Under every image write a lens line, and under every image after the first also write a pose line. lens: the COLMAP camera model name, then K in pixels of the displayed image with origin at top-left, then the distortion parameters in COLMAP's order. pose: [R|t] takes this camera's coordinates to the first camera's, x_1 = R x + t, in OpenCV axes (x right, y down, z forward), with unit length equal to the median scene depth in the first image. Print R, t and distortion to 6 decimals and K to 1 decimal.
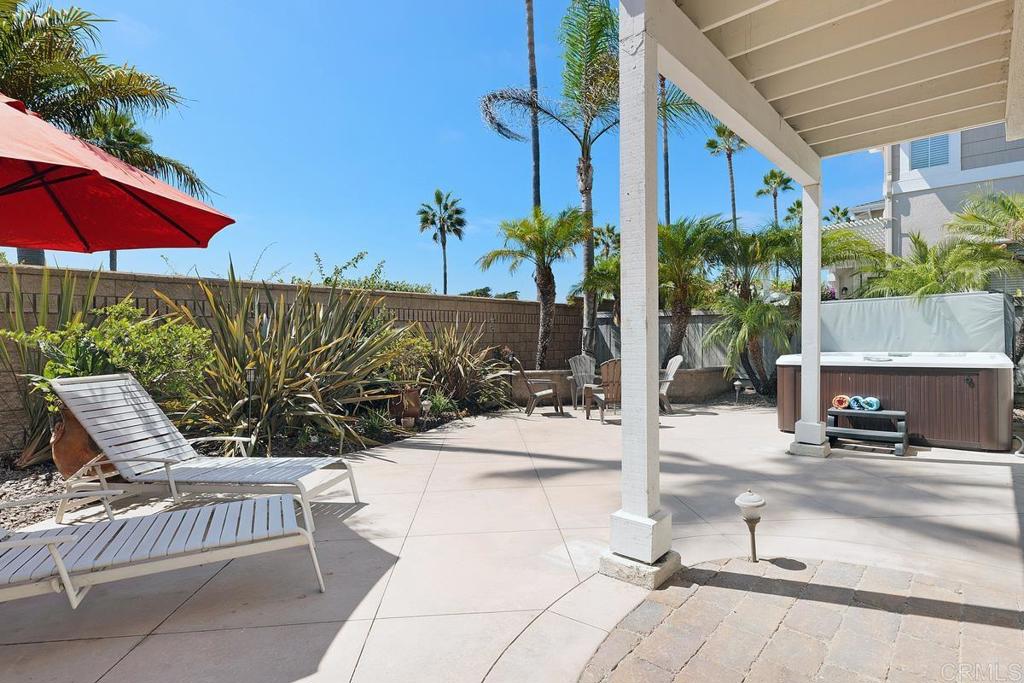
lens RADIAL K [[519.8, 0, 512.0], [0, 519.8, 341.5], [0, 0, 1]] dist [0.001045, 0.000132]
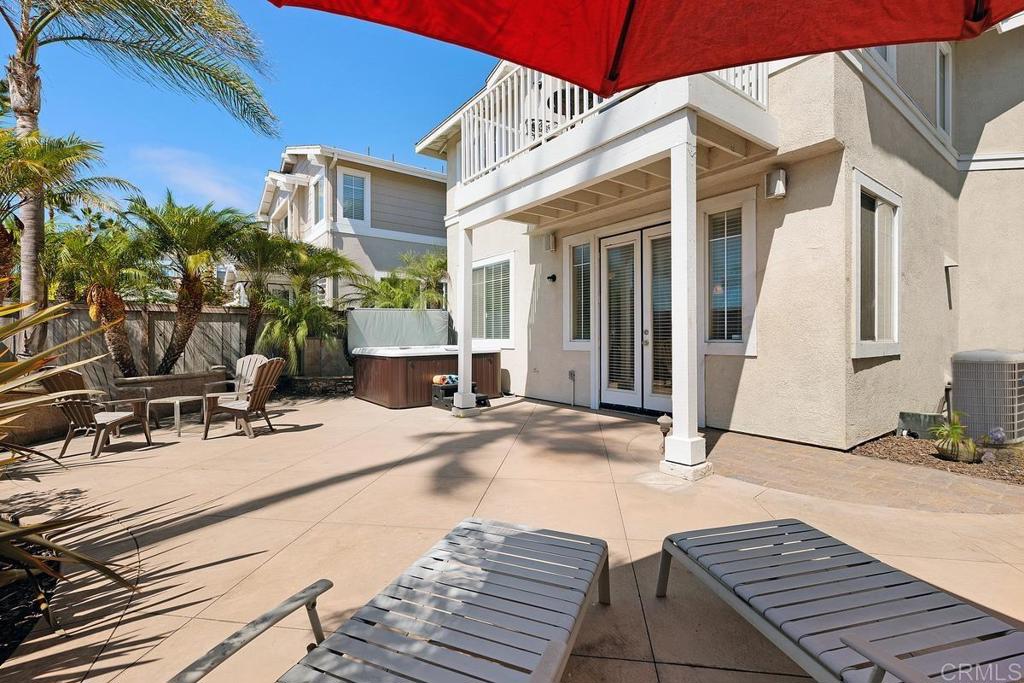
lens RADIAL K [[451.1, 0, 512.0], [0, 451.1, 341.5], [0, 0, 1]] dist [-0.000966, -0.000231]
pose [[0.196406, -0.003823, 0.980515, -0.340904], [0.011918, 0.999928, 0.001511, 0.005655], [-0.980450, 0.011389, 0.196437, 0.337932]]
